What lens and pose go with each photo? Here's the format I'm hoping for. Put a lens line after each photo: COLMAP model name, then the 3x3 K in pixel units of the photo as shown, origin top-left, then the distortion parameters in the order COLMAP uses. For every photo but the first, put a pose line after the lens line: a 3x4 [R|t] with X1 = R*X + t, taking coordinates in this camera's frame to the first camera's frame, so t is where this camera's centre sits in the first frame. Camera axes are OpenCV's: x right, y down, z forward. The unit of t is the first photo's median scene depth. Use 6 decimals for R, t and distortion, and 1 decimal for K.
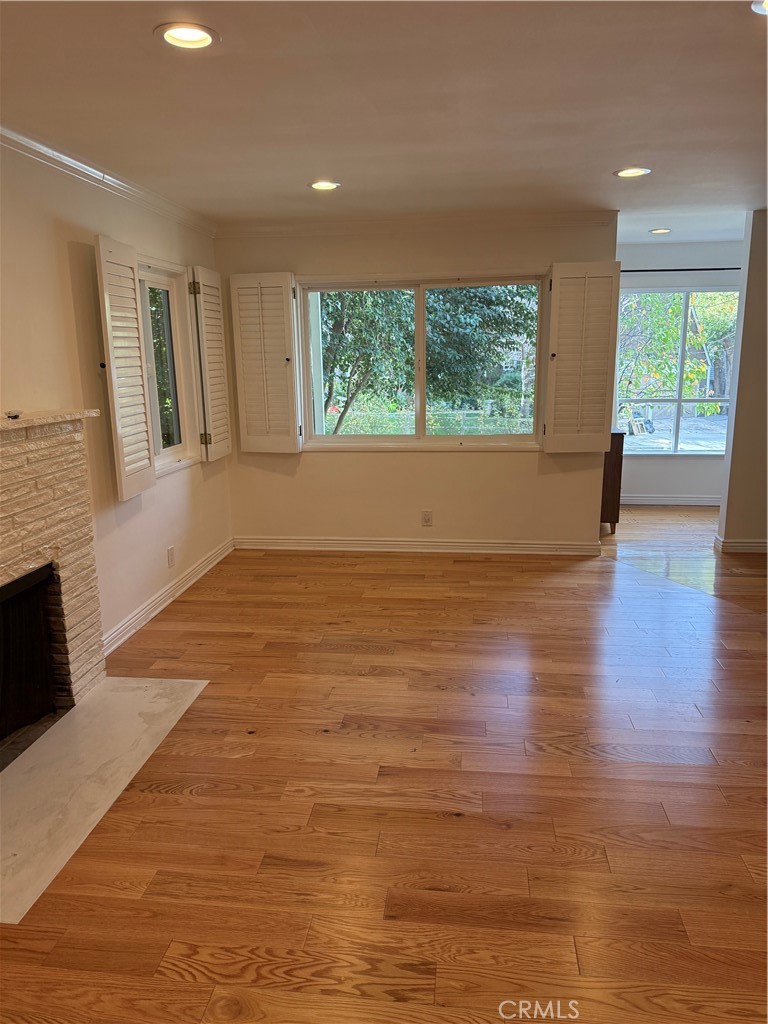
lens RADIAL K [[700.7, 0, 379.4], [0, 700.7, 509.5], [0, 0, 1]] dist [0.012678, 0.002133]
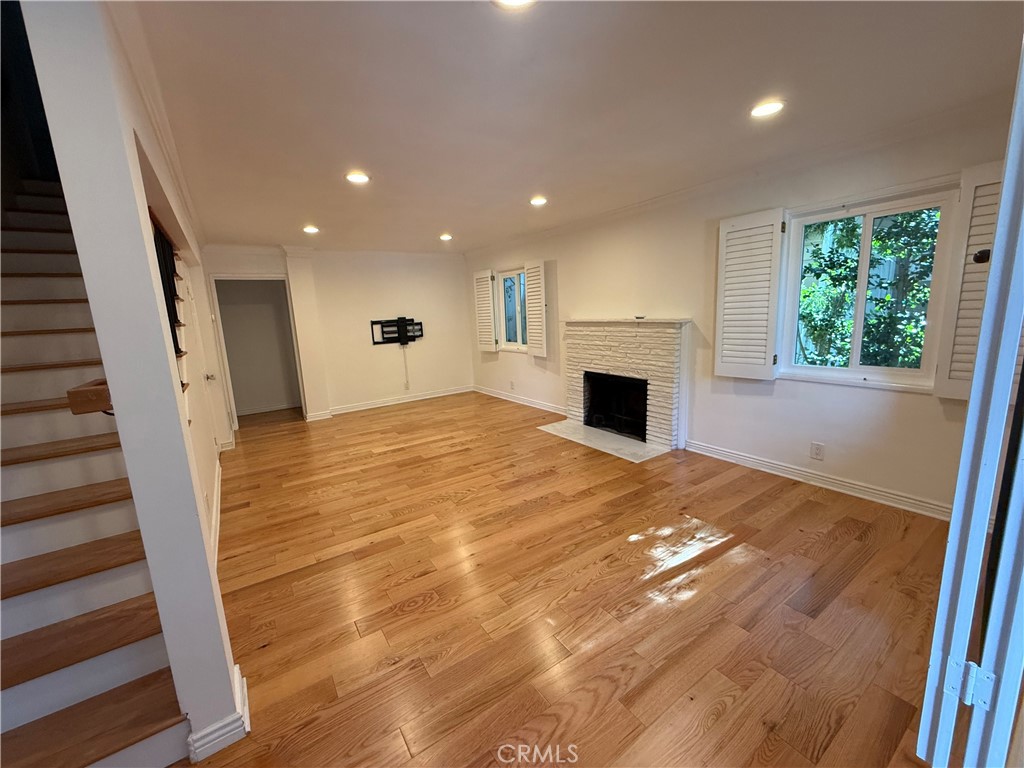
lens RADIAL K [[409.7, 0, 504.8], [0, 409.7, 385.7], [0, 0, 1]] dist [-0.001734, -0.000385]
pose [[-0.756879, 0.168162, -0.631550, 0.806912], [-0.082302, 0.934113, 0.347360, -0.360482], [0.648352, 0.314888, -0.693170, 1.688643]]
